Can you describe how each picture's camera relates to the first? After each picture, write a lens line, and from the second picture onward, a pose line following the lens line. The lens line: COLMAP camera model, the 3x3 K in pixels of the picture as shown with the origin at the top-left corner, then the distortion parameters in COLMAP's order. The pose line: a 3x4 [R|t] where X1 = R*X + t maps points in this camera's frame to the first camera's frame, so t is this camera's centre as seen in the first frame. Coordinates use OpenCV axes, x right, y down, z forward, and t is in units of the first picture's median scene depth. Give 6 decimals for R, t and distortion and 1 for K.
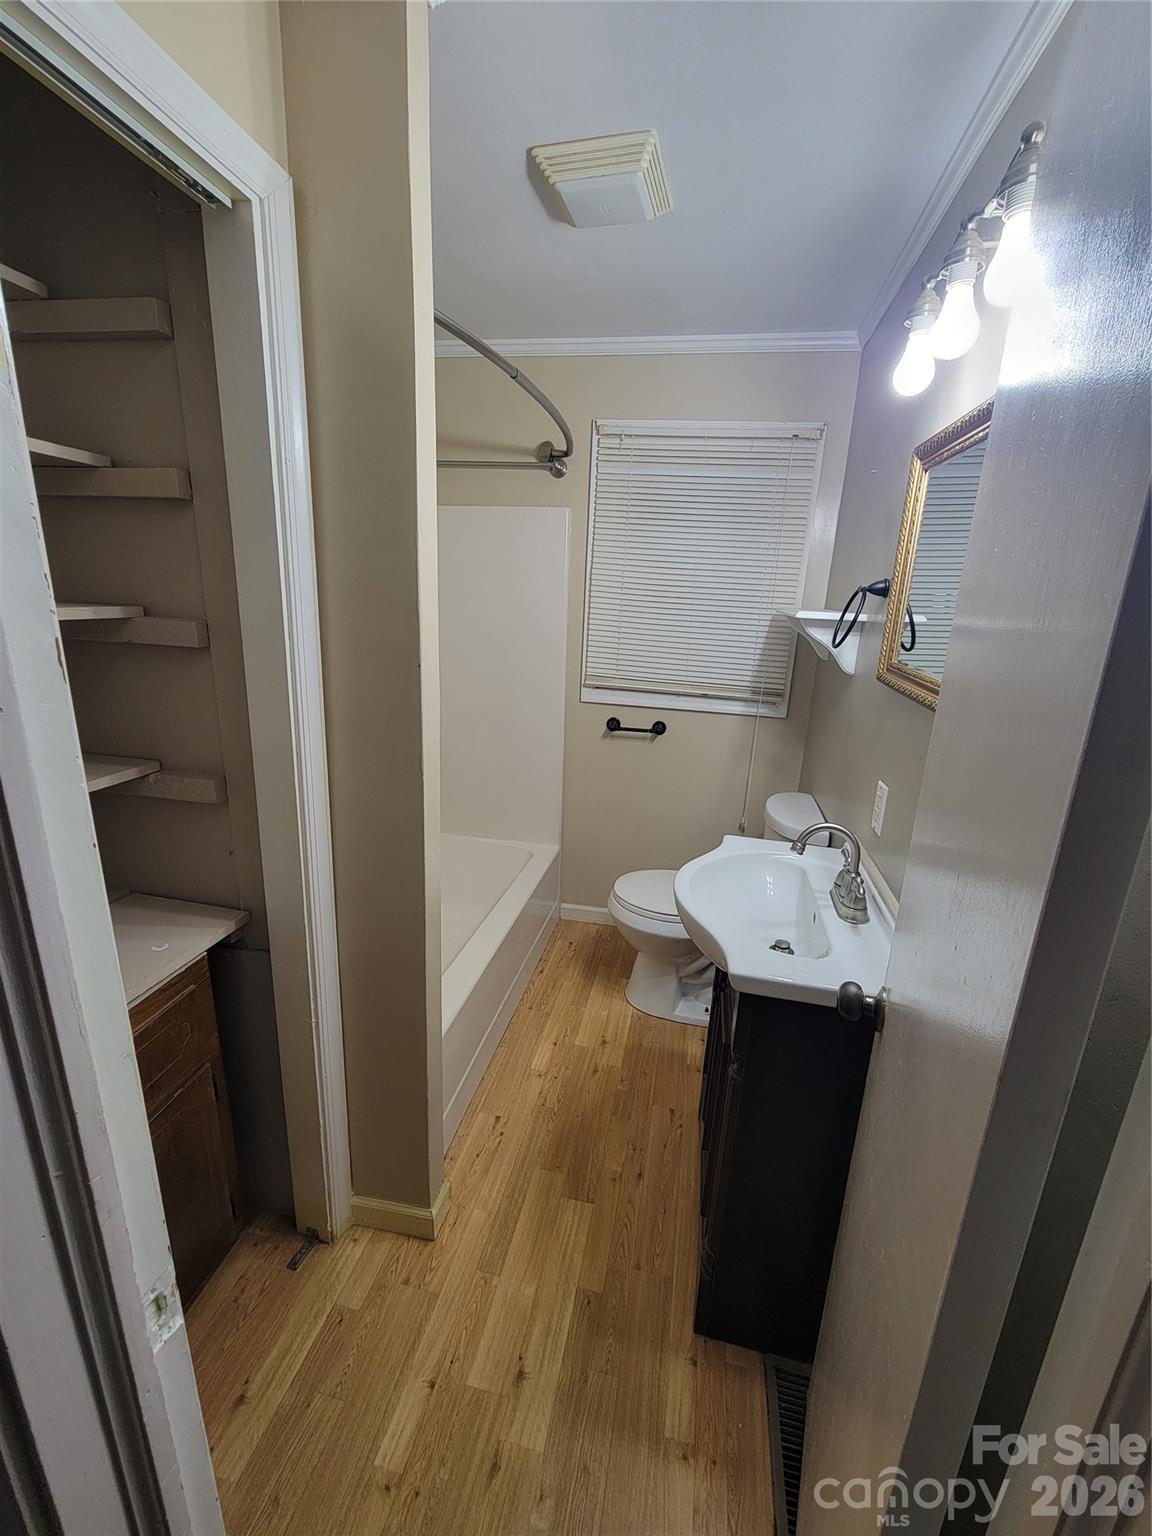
lens RADIAL K [[627.4, 0, 578.0], [0, 627.4, 772.0], [0, 0, 1]] dist [-0.001257, -0.000184]
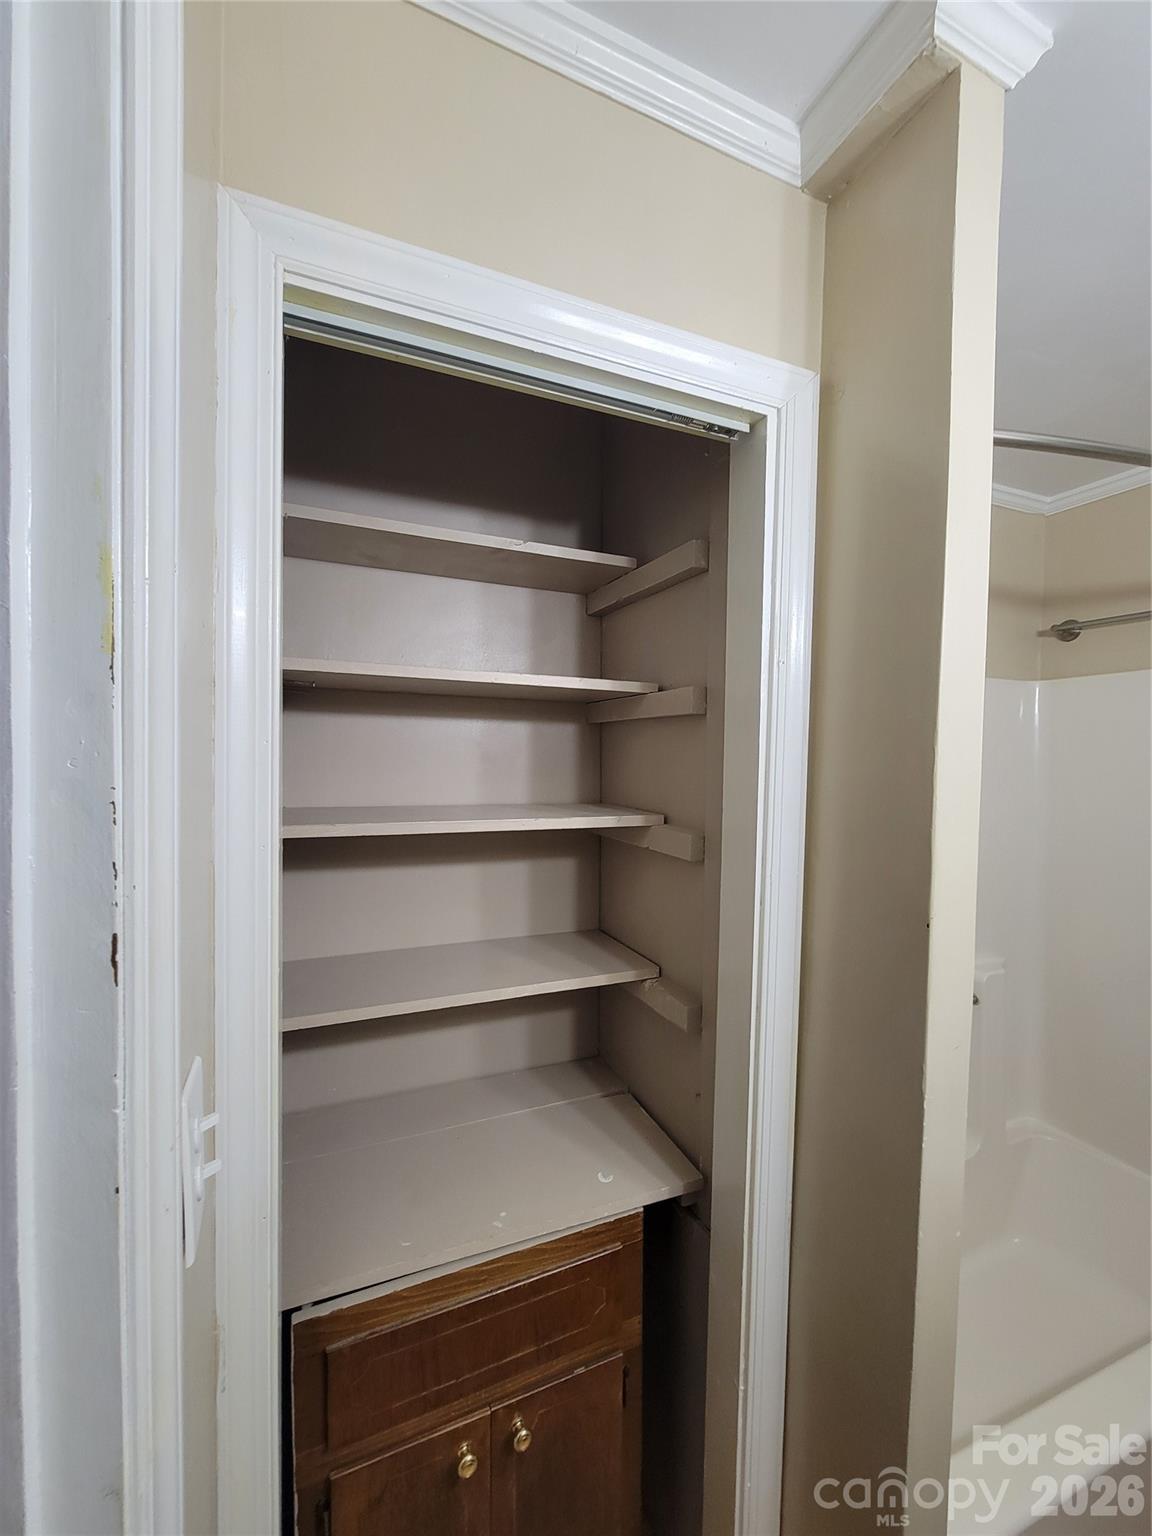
lens RADIAL K [[627.4, 0, 578.0], [0, 627.4, 772.0], [0, 0, 1]] dist [-0.001257, -0.000184]
pose [[0.571324, -0.010718, -0.820655, 0.074786], [-0.215167, 0.962984, -0.162372, -0.143342], [0.792018, 0.269345, 0.547870, 0.326242]]
